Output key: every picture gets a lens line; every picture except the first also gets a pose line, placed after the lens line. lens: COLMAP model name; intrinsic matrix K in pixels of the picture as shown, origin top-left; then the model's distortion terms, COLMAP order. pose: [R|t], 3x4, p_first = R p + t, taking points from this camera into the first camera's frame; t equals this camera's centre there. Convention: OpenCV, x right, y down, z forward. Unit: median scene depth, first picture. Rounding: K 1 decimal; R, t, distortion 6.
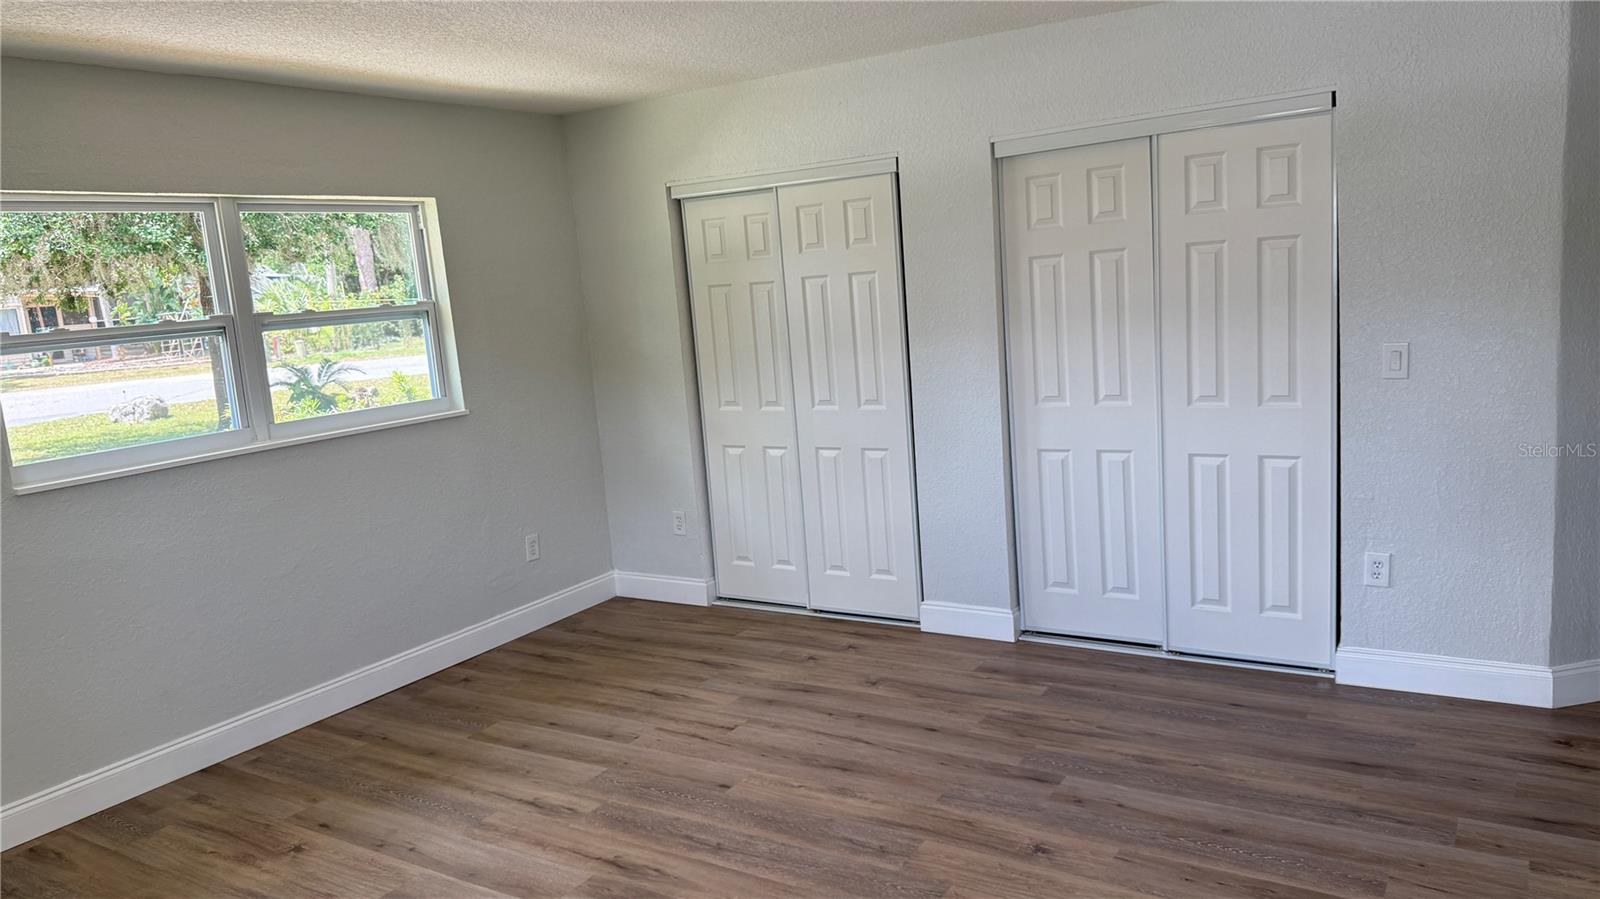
lens RADIAL K [[1118.0, 0, 800.0], [0, 1118.0, 449.5], [0, 0, 1]] dist [0.144843, -0.246906]
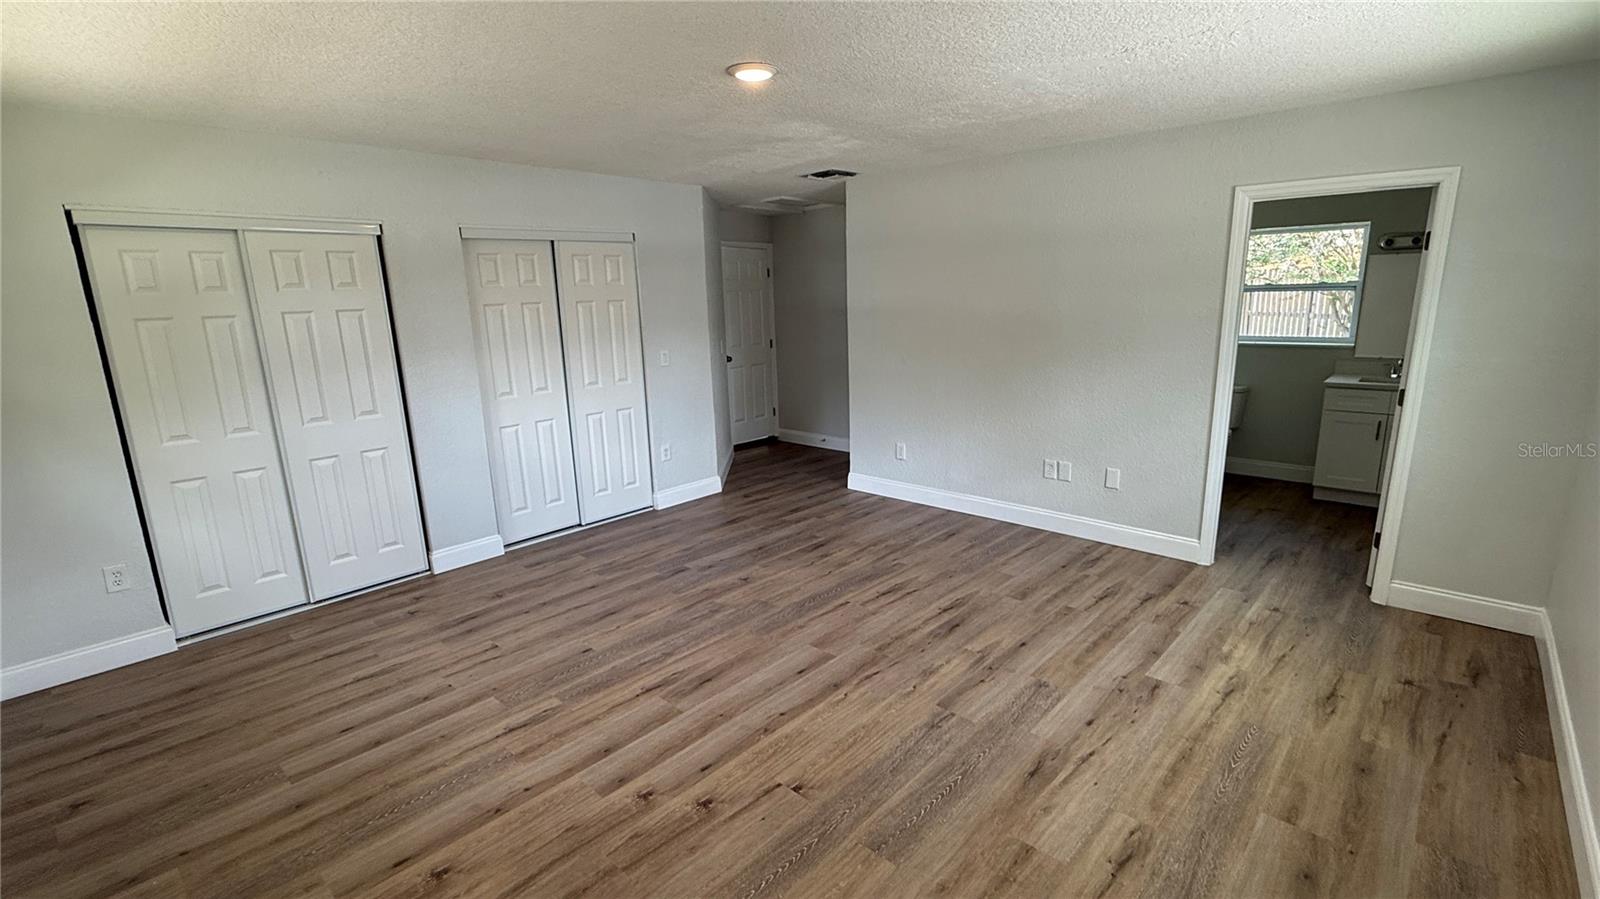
lens RADIAL K [[722.7, 0, 800.0], [0, 722.7, 449.5], [0, 0, 1]] dist [0.000468, -0.000215]
pose [[0.170781, -0.138776, 0.975487, -0.770031], [0.166597, 0.979844, 0.110229, -0.012631], [-0.971123, 0.143688, 0.190459, 0.444002]]
